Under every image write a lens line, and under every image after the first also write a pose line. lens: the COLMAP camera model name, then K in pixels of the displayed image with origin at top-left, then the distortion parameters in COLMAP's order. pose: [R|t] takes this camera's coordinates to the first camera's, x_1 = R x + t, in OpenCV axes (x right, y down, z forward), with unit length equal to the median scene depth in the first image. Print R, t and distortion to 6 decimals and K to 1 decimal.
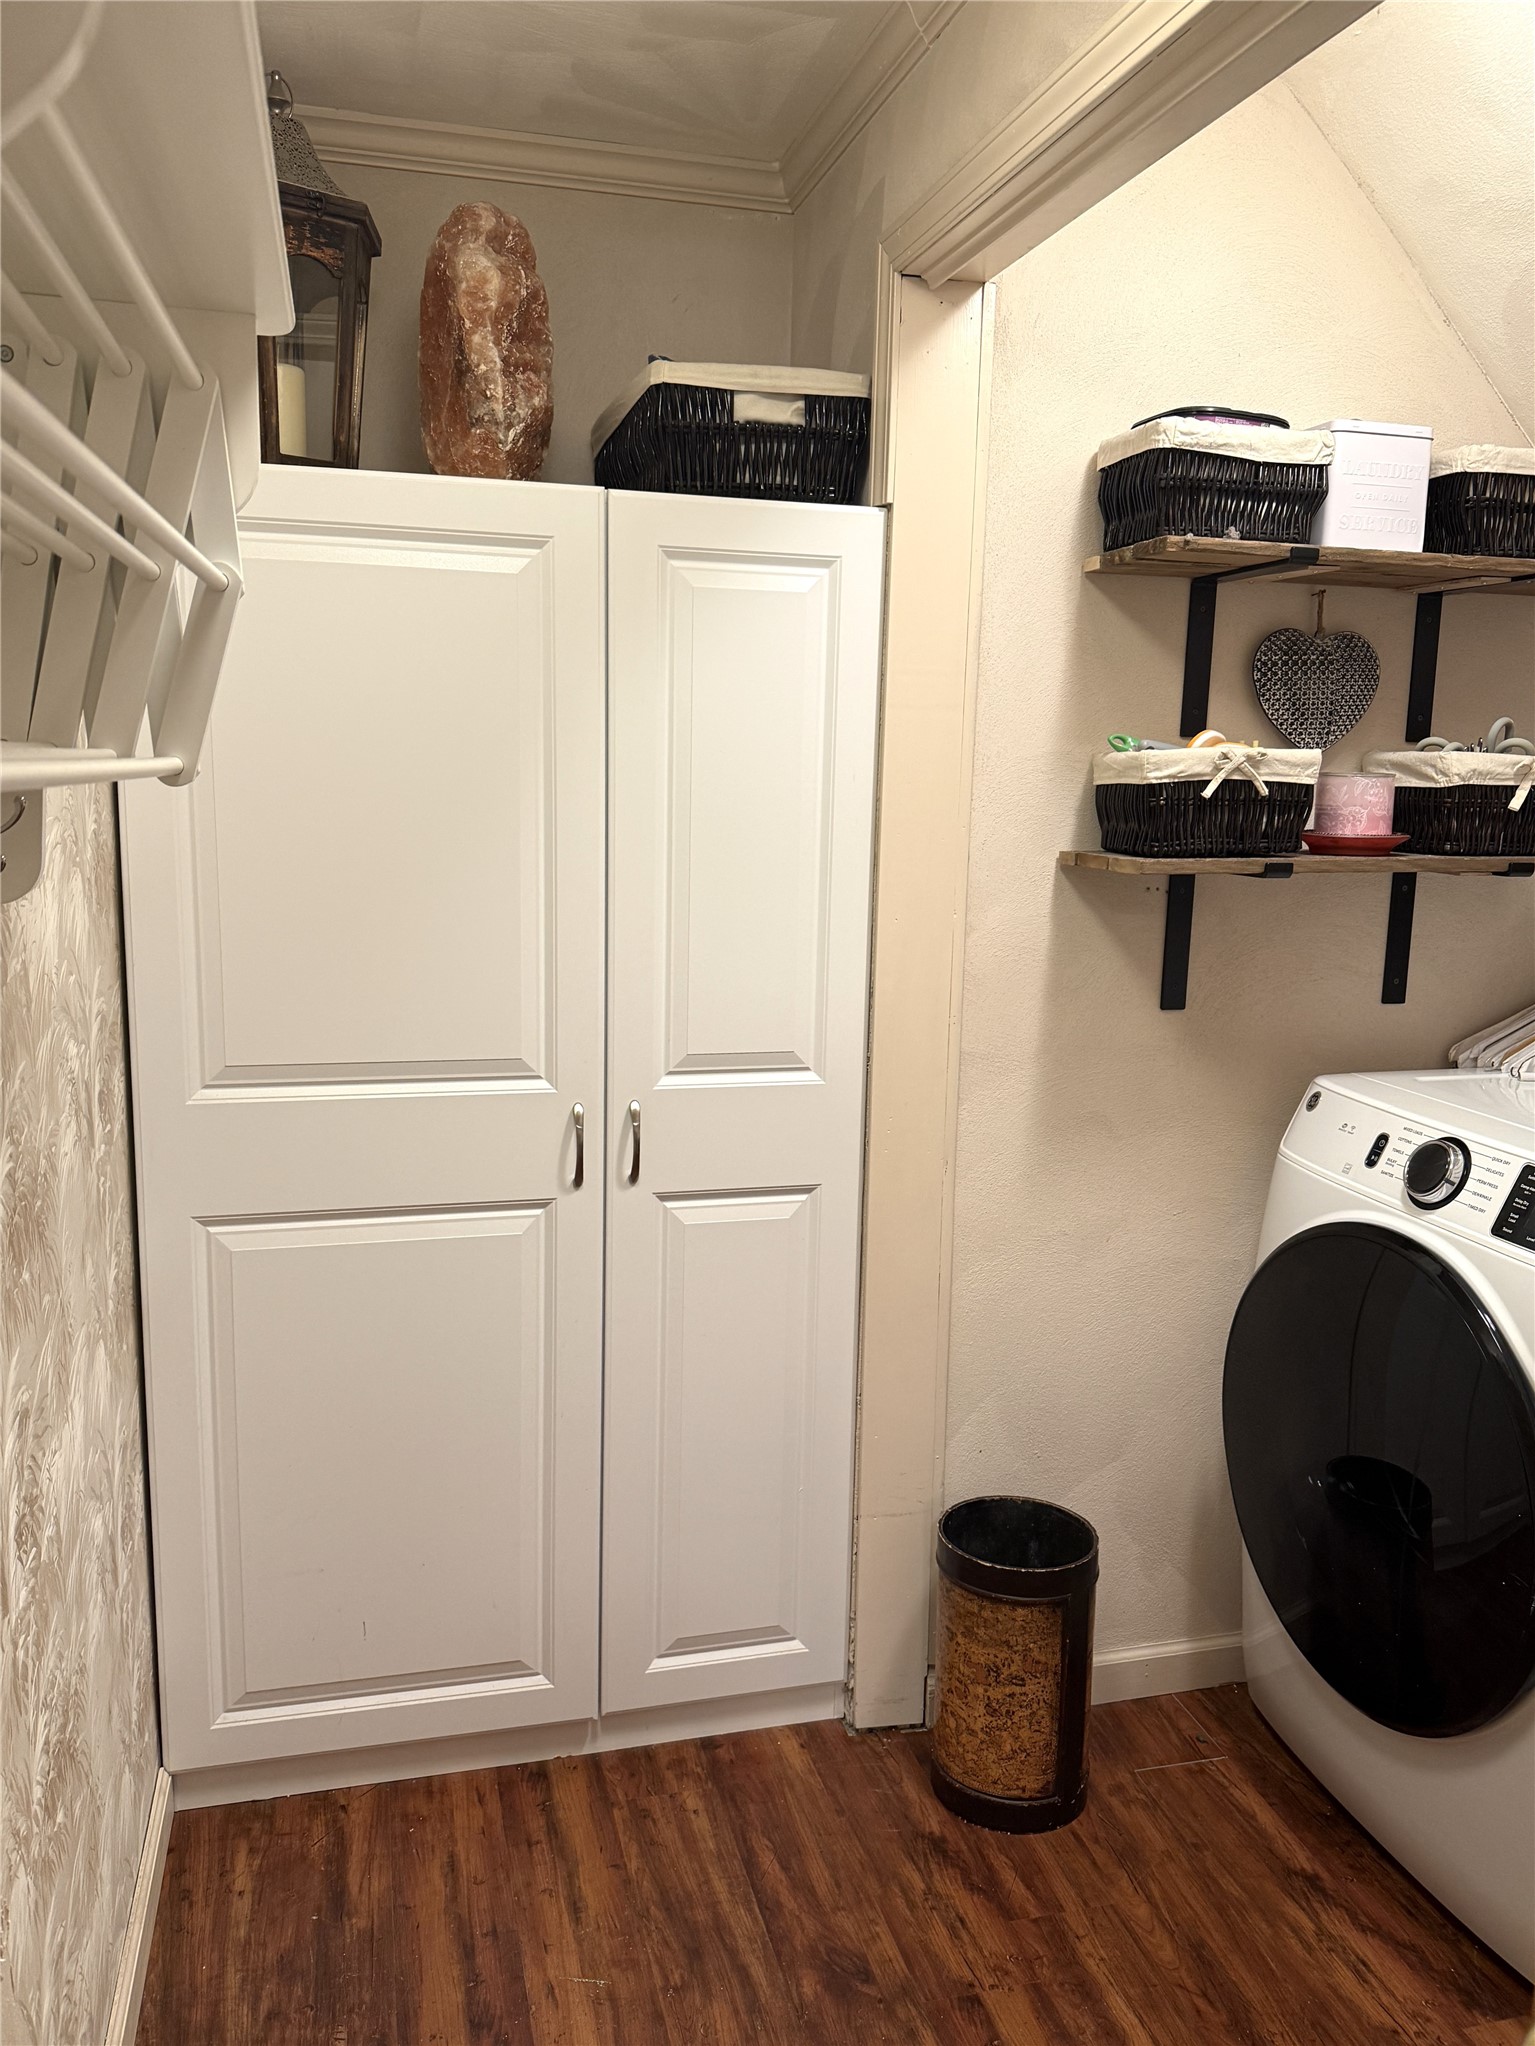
lens RADIAL K [[1618.3, 0, 767.5], [0, 1618.3, 1023.0], [0, 0, 1]] dist [0.066919, -0.219981]
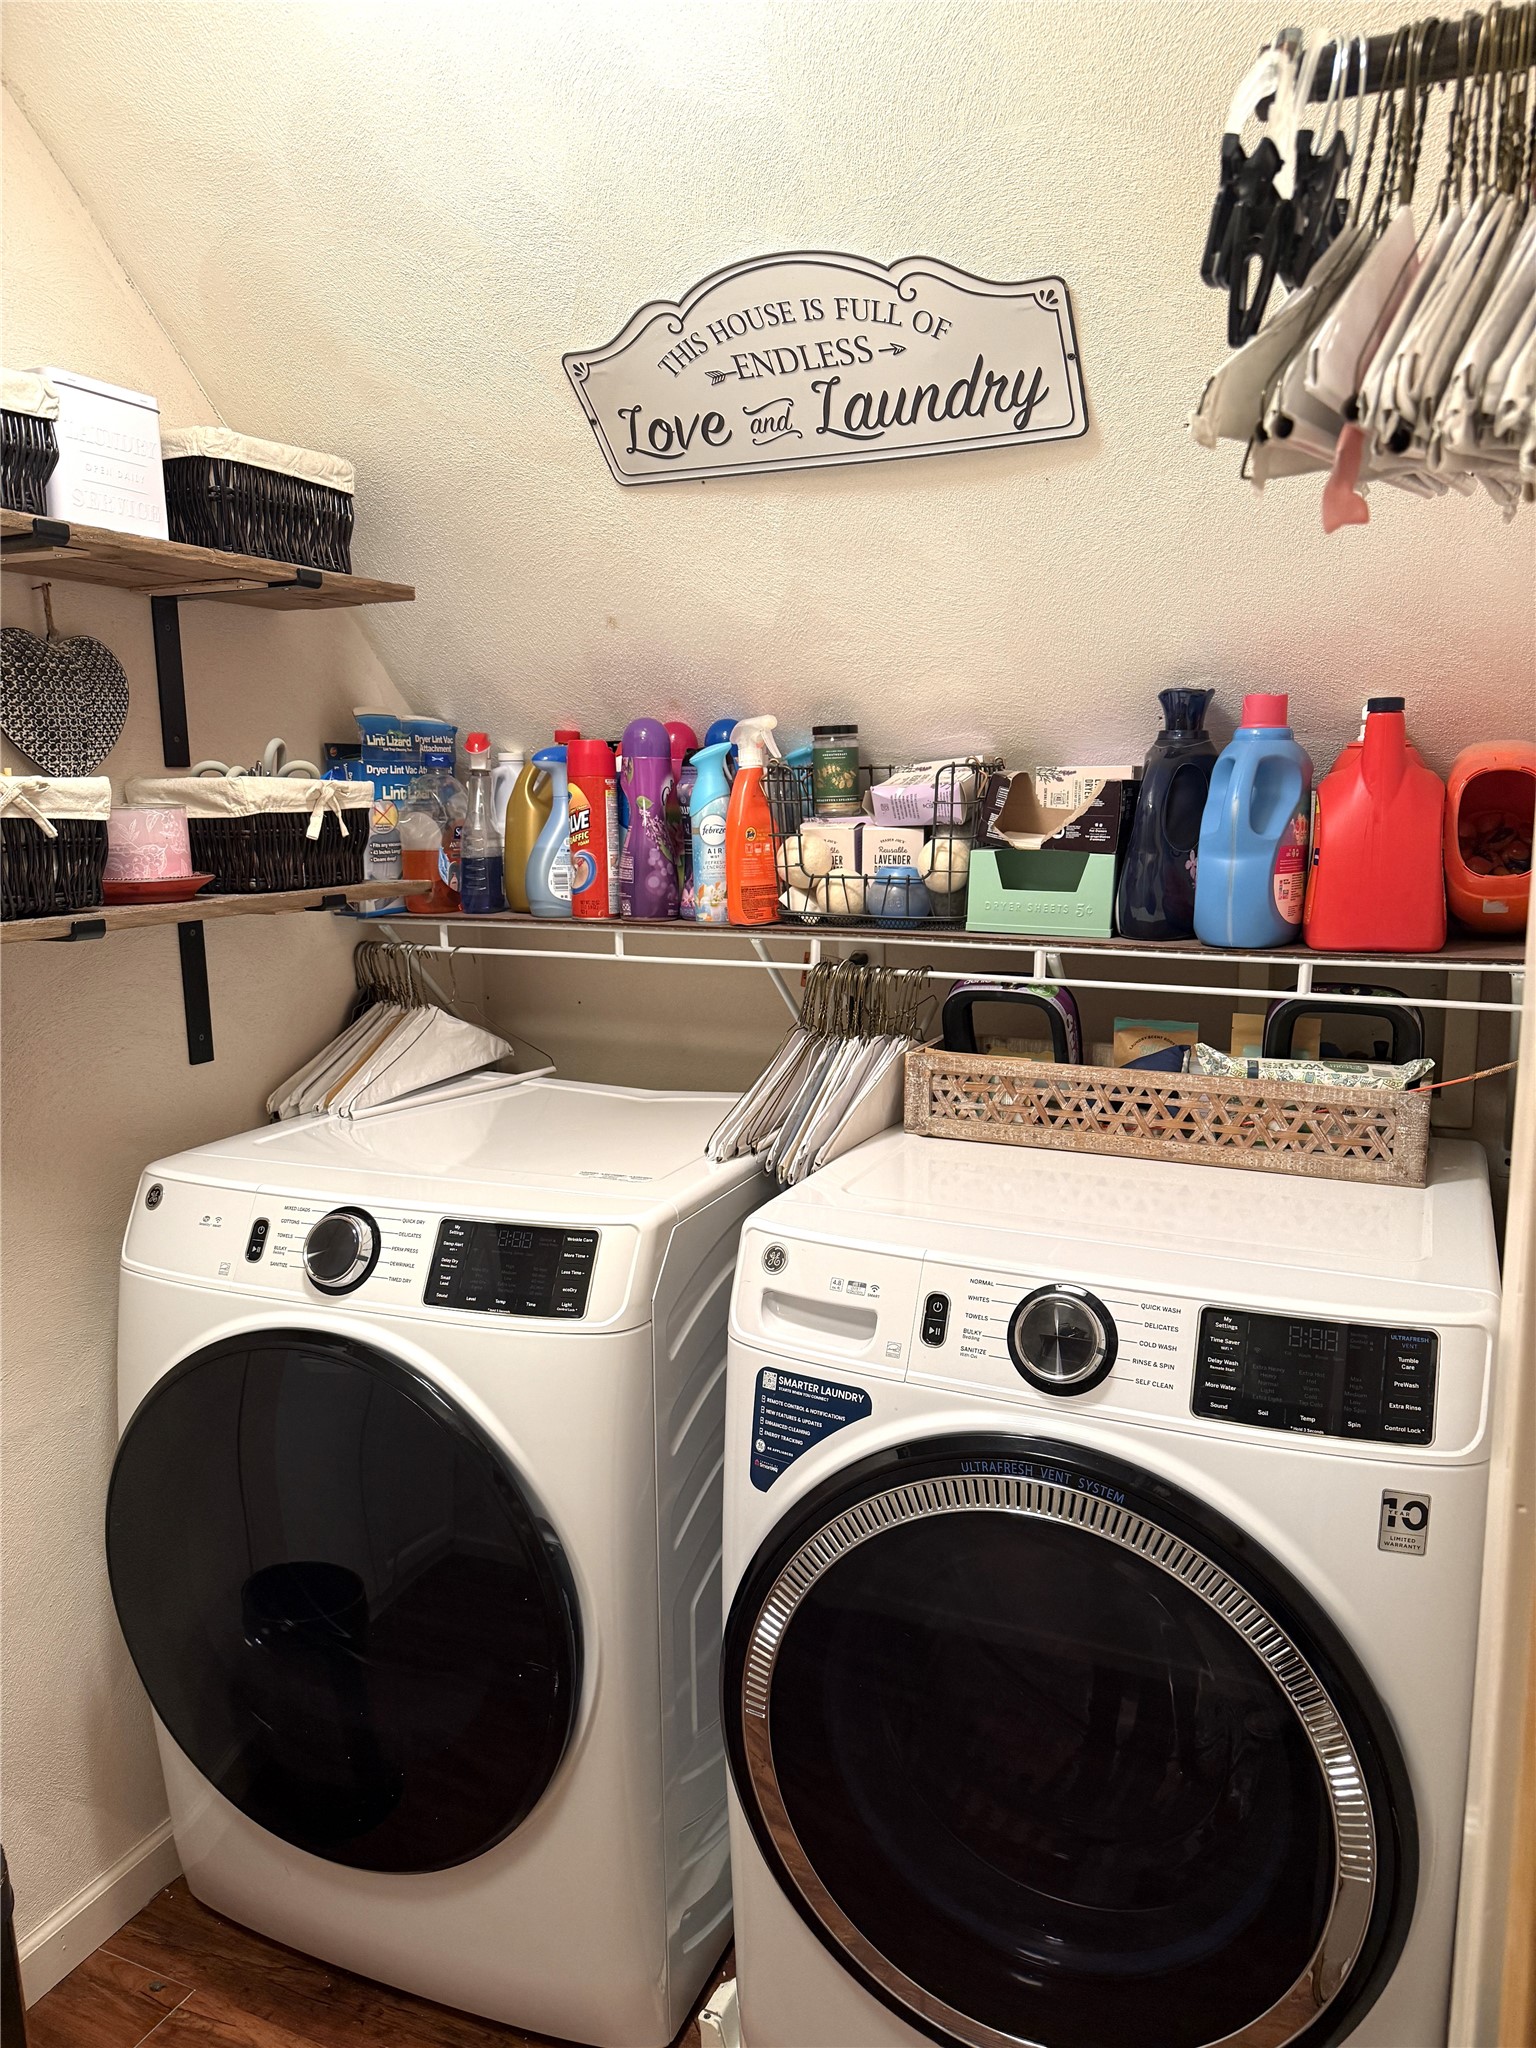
lens RADIAL K [[1430.6, 0, 768.0], [0, 1430.6, 1024.0], [0, 0, 1]] dist [0.048640, -0.073787]
pose [[0.622451, -0.152772, 0.767604, -0.024509], [0.153033, 0.985590, 0.072062, -0.046607], [-0.767552, 0.072614, 0.636860, 0.288885]]
